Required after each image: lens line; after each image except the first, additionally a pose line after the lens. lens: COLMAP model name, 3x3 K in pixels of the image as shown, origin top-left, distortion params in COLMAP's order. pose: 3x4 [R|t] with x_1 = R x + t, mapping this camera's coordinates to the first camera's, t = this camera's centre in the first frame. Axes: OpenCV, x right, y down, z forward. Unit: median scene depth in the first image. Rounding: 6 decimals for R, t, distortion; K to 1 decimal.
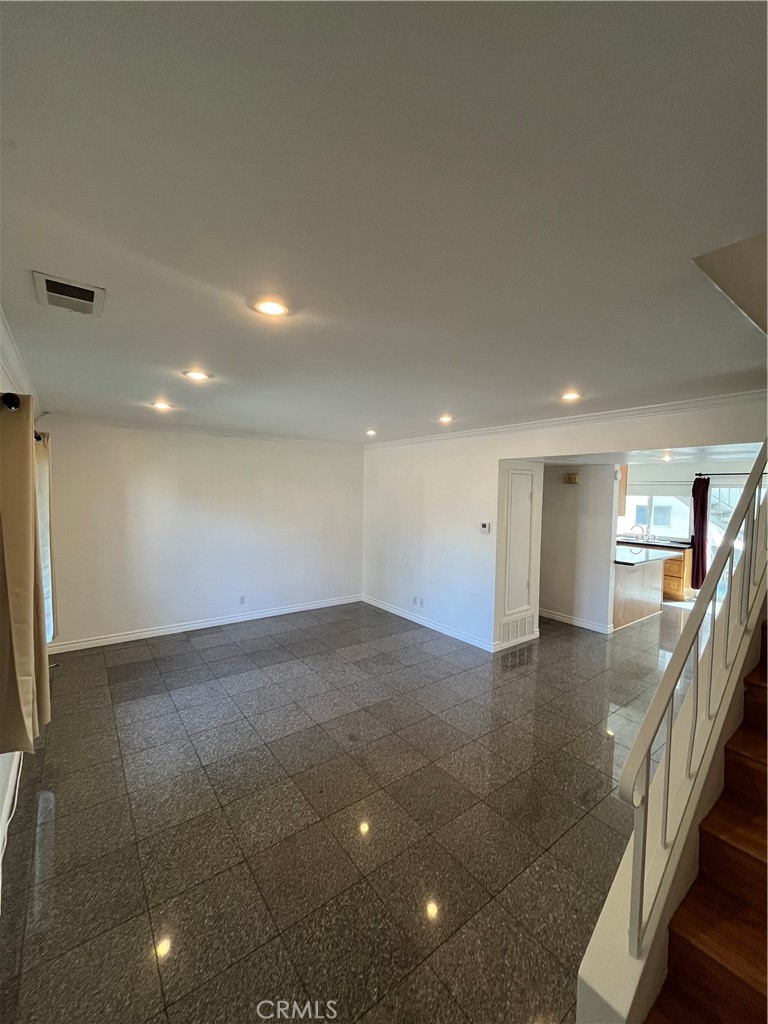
lens RADIAL K [[413.8, 0, 384.4], [0, 413.8, 509.2], [0, 0, 1]] dist [-0.002422, 0.000220]
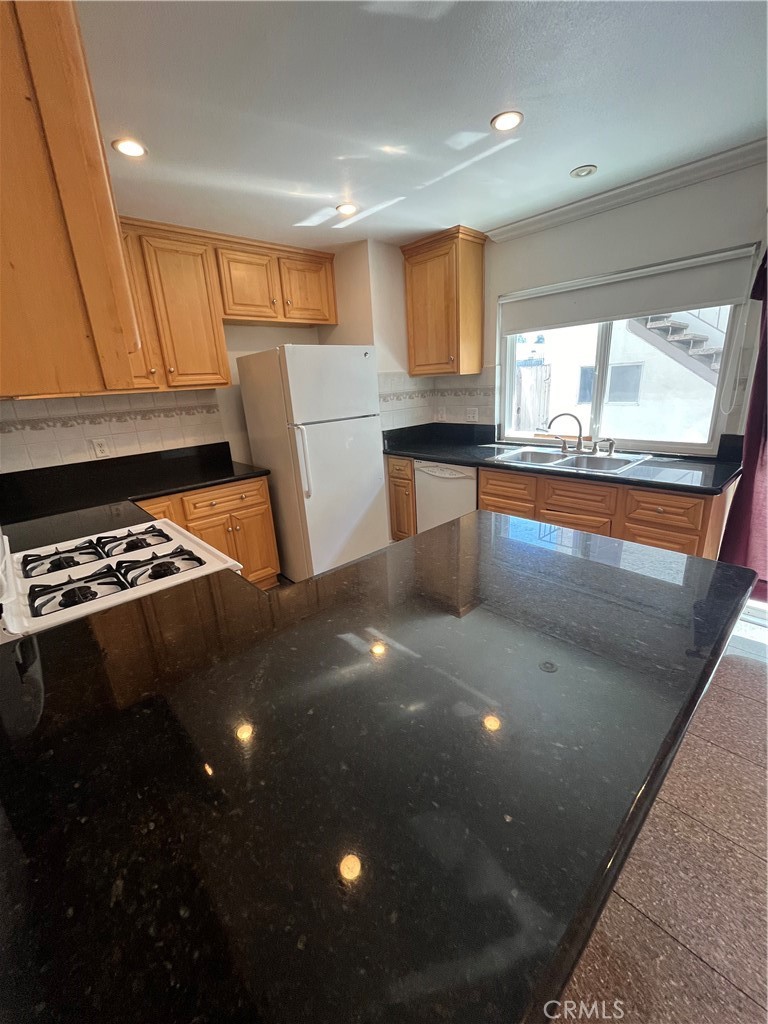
lens RADIAL K [[413.8, 0, 384.4], [0, 413.8, 509.2], [0, 0, 1]] dist [-0.002422, 0.000220]
pose [[0.991552, -0.103513, 0.078162, 0.719031], [0.080124, 0.962688, 0.258482, 0.022677], [-0.102002, -0.250035, 0.962849, 1.116445]]
